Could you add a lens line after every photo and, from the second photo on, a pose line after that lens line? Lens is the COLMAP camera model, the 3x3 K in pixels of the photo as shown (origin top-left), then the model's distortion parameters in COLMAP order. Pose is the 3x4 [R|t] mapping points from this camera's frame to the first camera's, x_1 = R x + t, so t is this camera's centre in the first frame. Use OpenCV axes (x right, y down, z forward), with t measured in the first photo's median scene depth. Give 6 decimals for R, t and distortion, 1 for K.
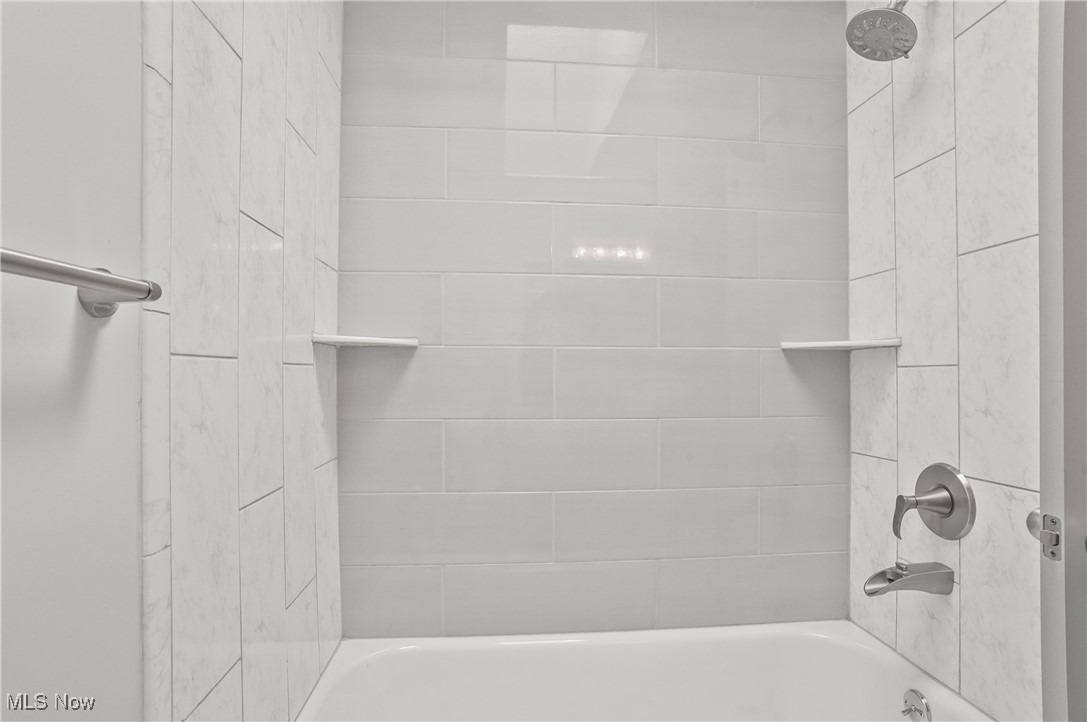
lens RADIAL K [[565.4, 0, 543.5], [0, 565.4, 366.4], [0, 0, 1]] dist [-0.033171, -0.000198]
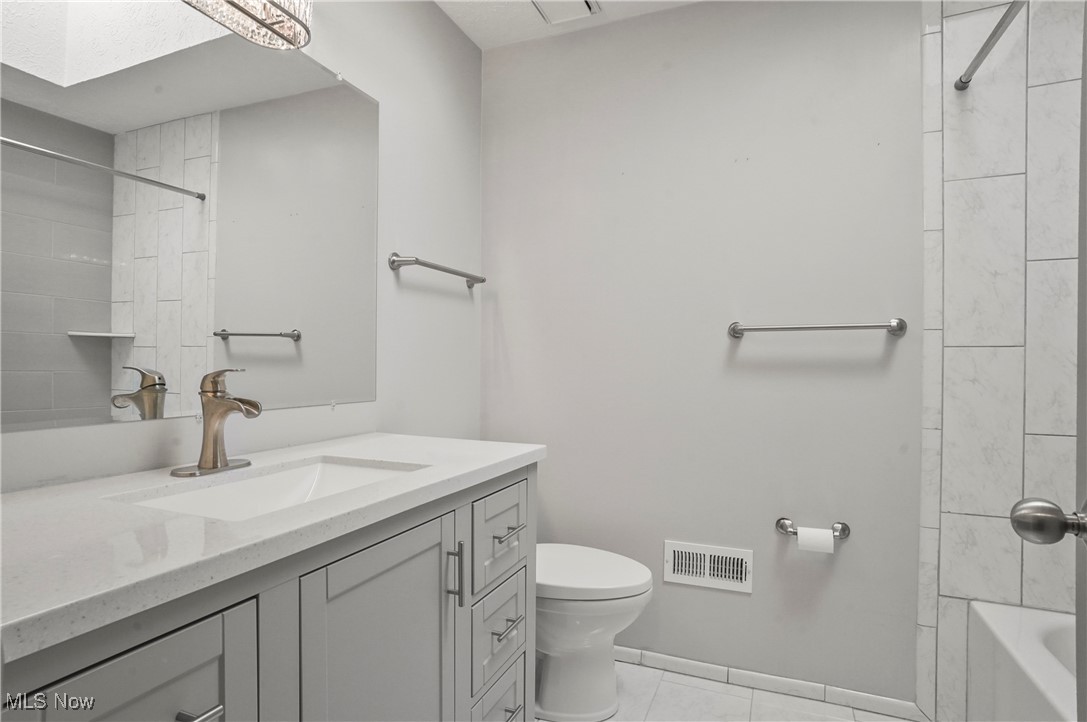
lens RADIAL K [[565.4, 0, 544.2], [0, 565.4, 361.7], [0, 0, 1]] dist [-0.033171, -0.000198]
pose [[-0.460321, 0.005739, -0.887734, 2.160708], [0.008429, 0.999962, 0.002094, 0.020505], [0.887713, -0.006519, -0.460352, 0.598232]]
